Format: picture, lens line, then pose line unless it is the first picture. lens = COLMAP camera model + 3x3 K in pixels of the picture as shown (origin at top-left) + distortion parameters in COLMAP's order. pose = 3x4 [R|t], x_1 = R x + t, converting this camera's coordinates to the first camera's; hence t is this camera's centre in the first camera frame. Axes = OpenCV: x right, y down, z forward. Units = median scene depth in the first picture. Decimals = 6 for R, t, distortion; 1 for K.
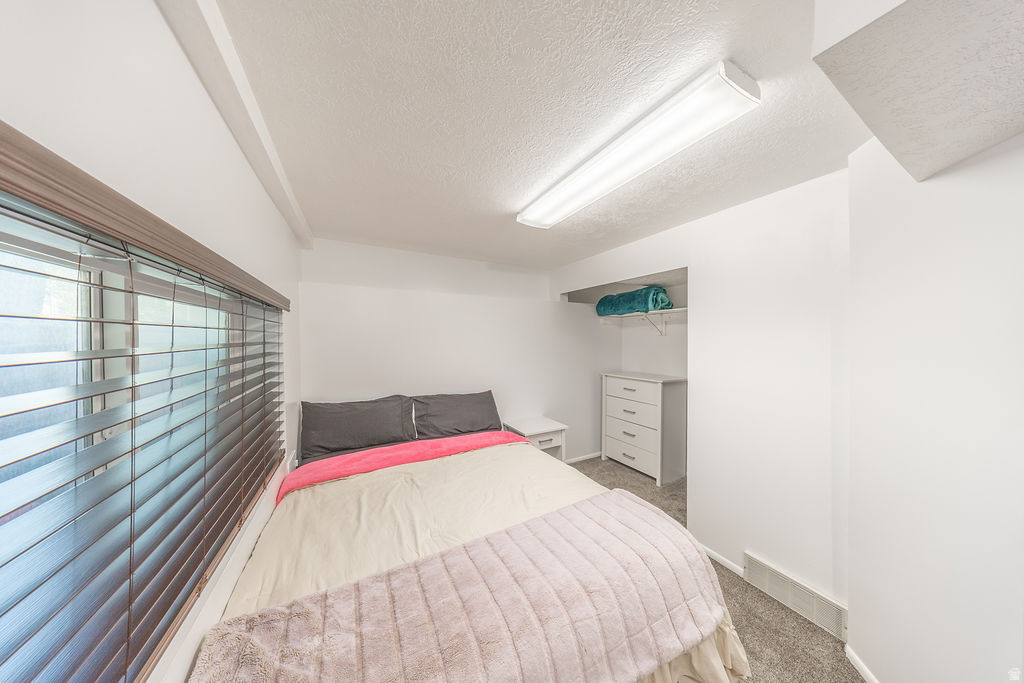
lens RADIAL K [[294.6, 0, 512.7], [0, 294.6, 339.2], [0, 0, 1]] dist [-0.007714, -0.000015]
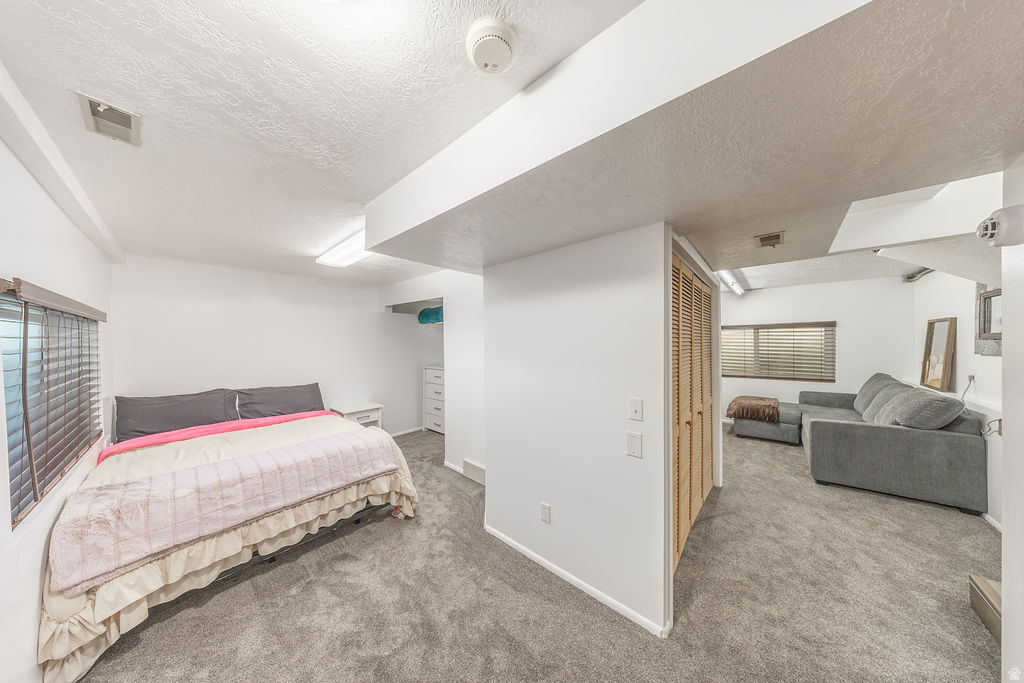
lens RADIAL K [[294.6, 0, 512.8], [0, 294.6, 341.3], [0, 0, 1]] dist [-0.007714, -0.000015]
pose [[0.937519, -0.010756, 0.347768, 0.396573], [0.010768, 0.999940, 0.001898, 0.004993], [-0.347768, 0.001966, 0.937579, -0.684884]]
